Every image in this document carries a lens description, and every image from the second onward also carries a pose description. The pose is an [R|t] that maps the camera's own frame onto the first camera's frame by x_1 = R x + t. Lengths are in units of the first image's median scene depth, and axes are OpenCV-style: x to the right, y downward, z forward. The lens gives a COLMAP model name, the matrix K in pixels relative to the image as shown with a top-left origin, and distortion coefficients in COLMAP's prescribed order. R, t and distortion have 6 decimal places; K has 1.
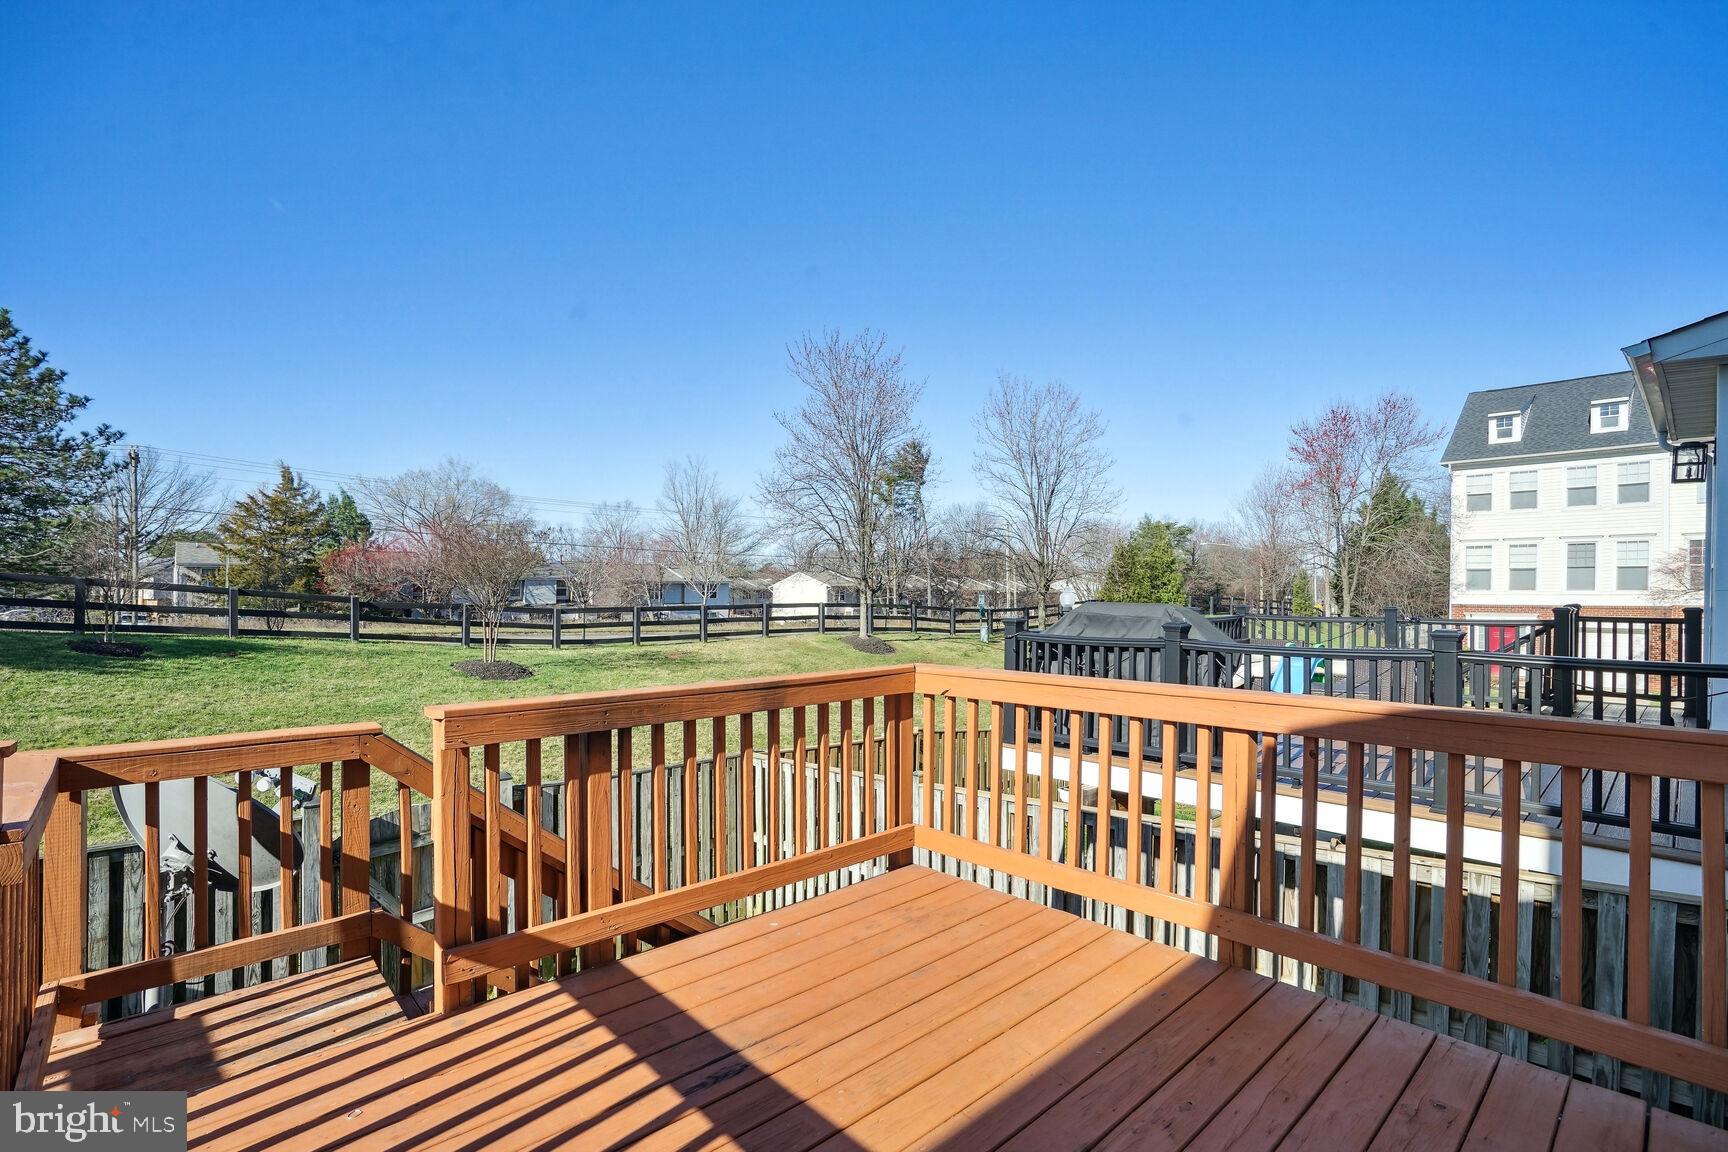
lens RADIAL K [[802.9, 0, 864.0], [0, 802.9, 576.0], [0, 0, 1]] dist [-0.001441, -0.000204]
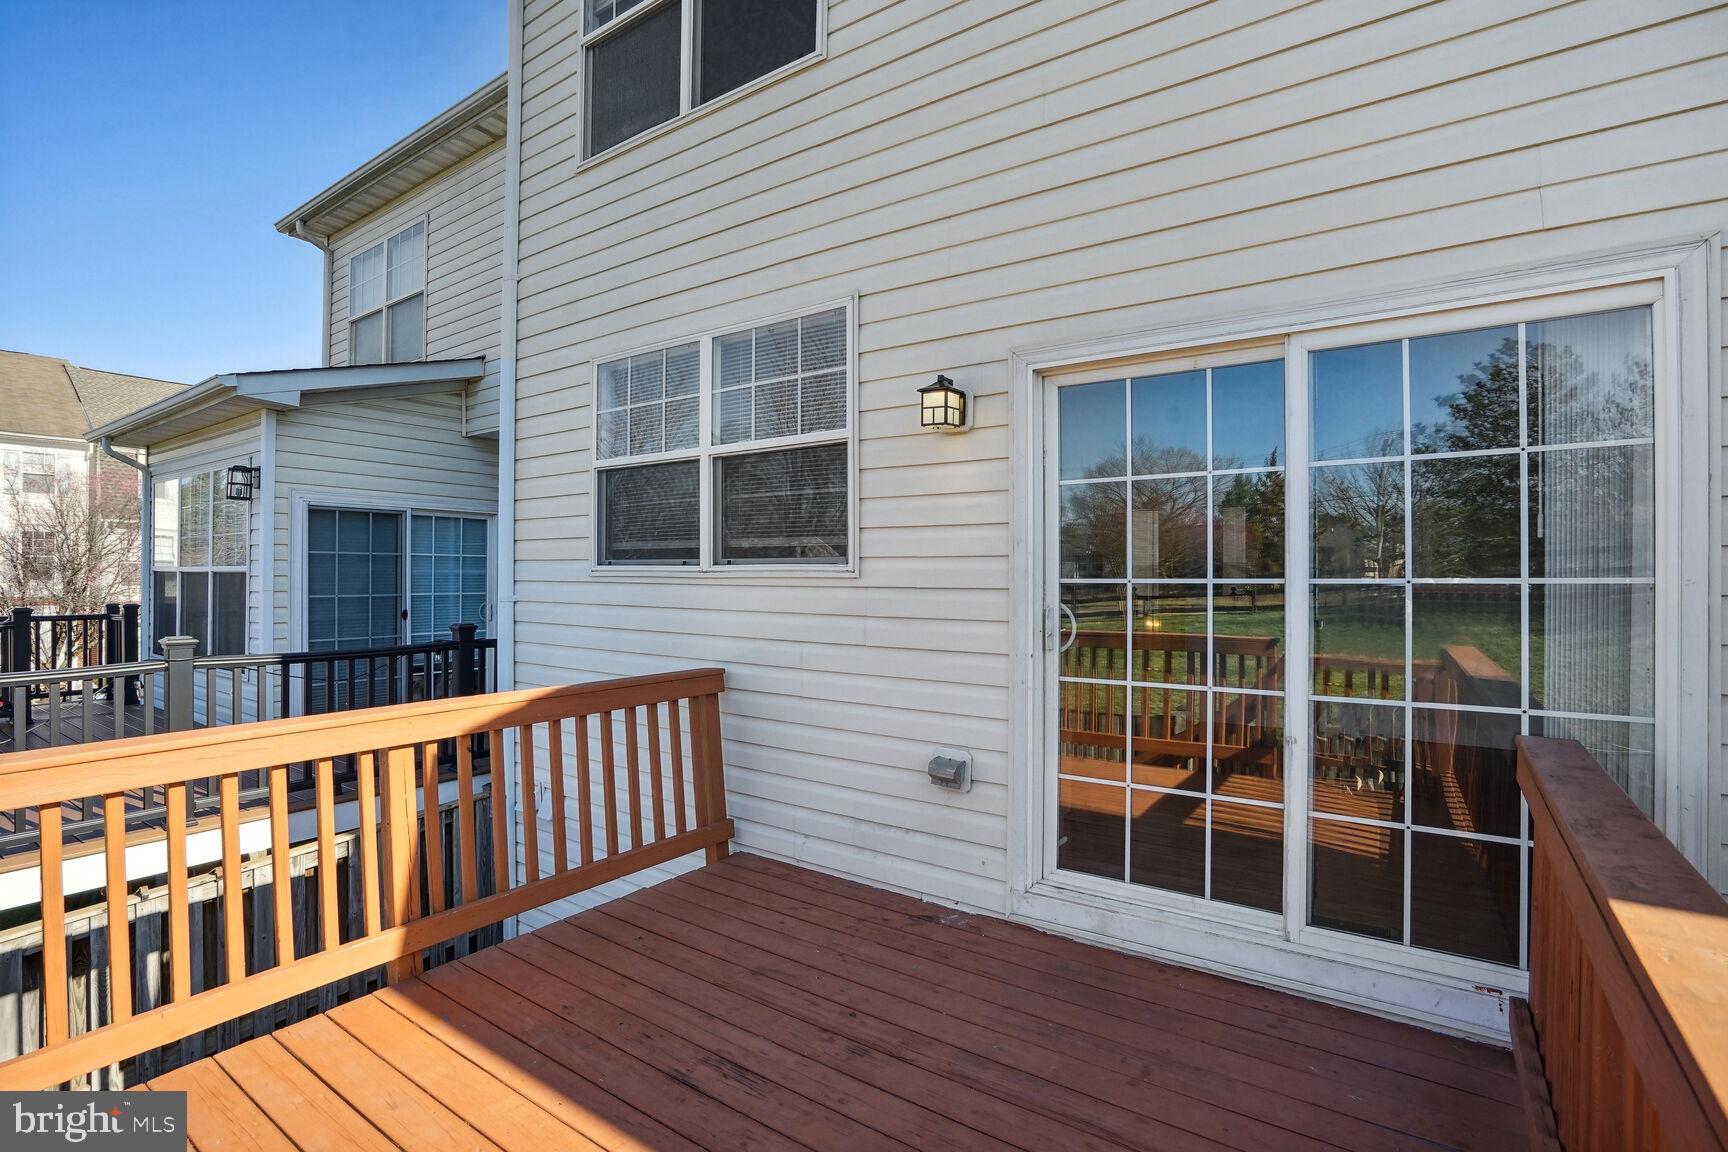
lens RADIAL K [[802.9, 0, 864.0], [0, 802.9, 576.0], [0, 0, 1]] dist [-0.001441, -0.000204]
pose [[-0.216186, 0.004618, 0.976341, -0.628426], [-0.024901, 0.999637, -0.010241, -0.024668], [-0.976035, -0.026525, -0.215992, 0.640560]]
